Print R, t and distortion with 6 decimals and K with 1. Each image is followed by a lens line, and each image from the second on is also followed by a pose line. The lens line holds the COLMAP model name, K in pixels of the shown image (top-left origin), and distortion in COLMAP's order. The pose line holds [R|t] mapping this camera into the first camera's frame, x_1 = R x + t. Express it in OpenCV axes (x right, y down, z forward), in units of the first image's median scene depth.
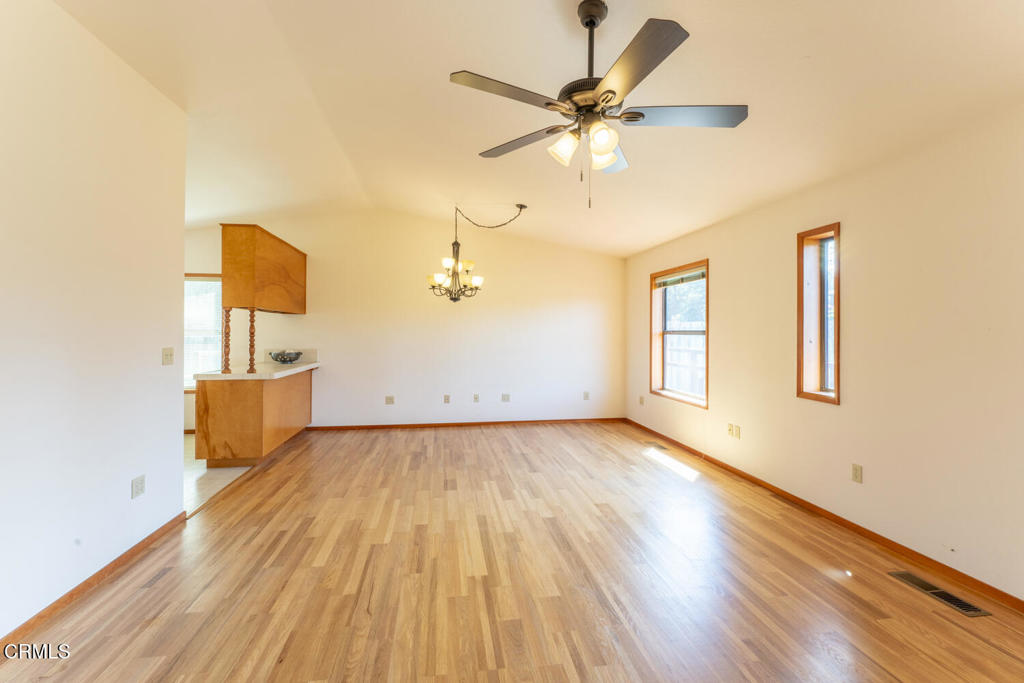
lens RADIAL K [[447.0, 0, 505.8], [0, 447.0, 328.1], [0, 0, 1]] dist [0.000623, 0.000129]
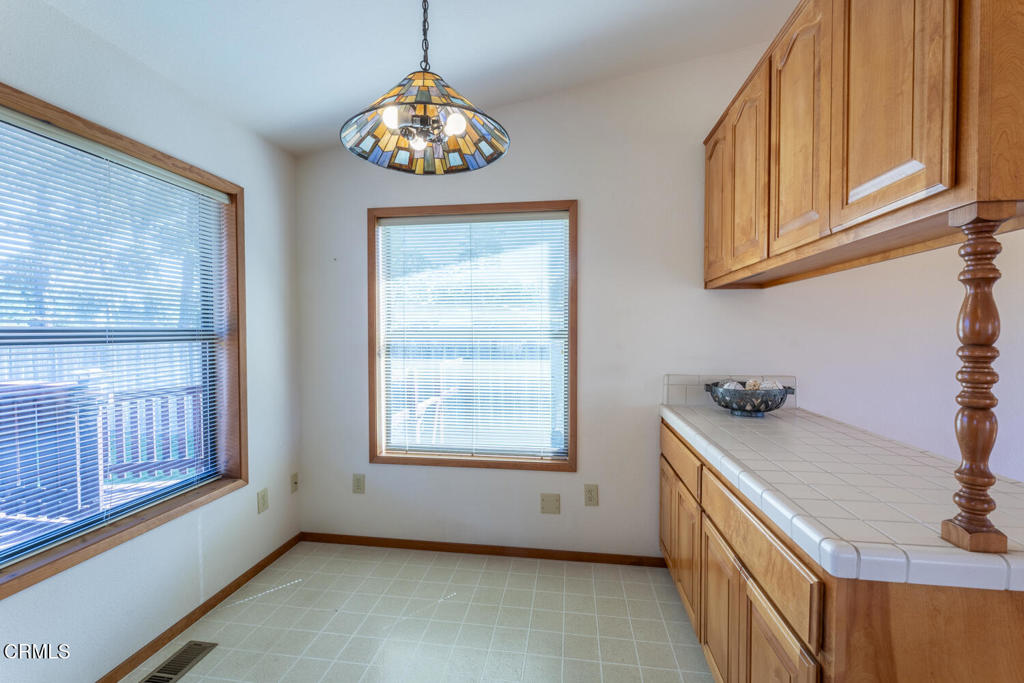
lens RADIAL K [[471.4, 0, 570.2], [0, 471.4, 347.6], [0, 0, 1]] dist [-0.001236, -0.000222]
pose [[0.953767, 0.008373, -0.300429, -0.651619], [0.003596, 0.999222, 0.039265, 0.004945], [0.300524, -0.038530, 0.952996, 0.721531]]
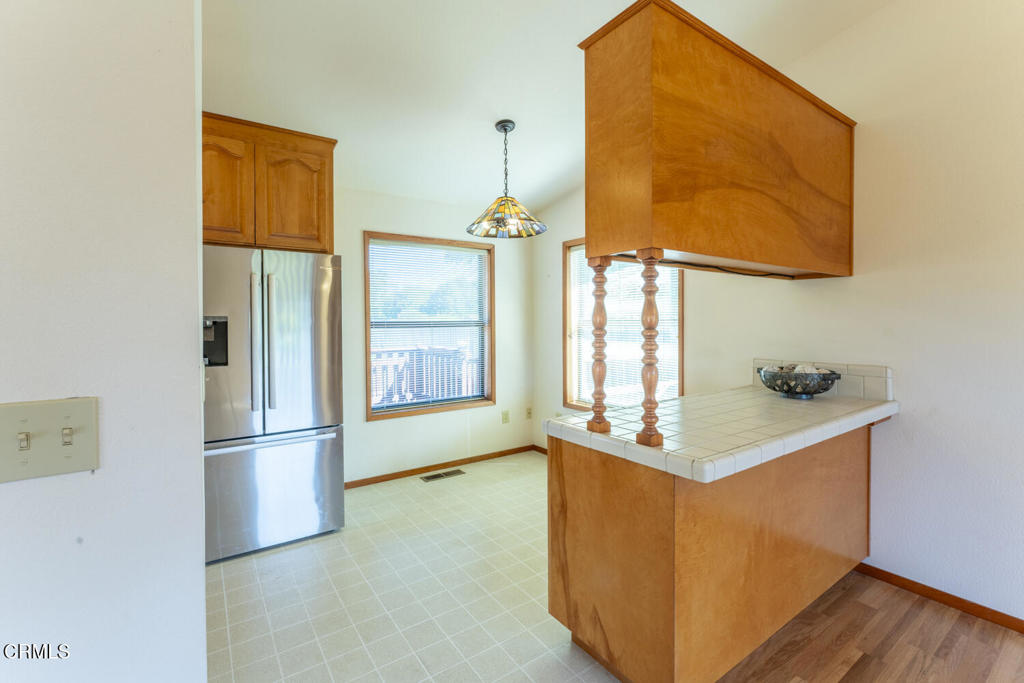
lens RADIAL K [[447.0, 0, 505.8], [0, 447.0, 328.1], [0, 0, 1]] dist [0.000623, 0.000129]
pose [[0.440736, 0.008188, -0.897600, -0.300774], [0.014802, 0.999756, 0.016388, 0.004838], [0.897515, -0.020509, 0.440507, 0.726830]]
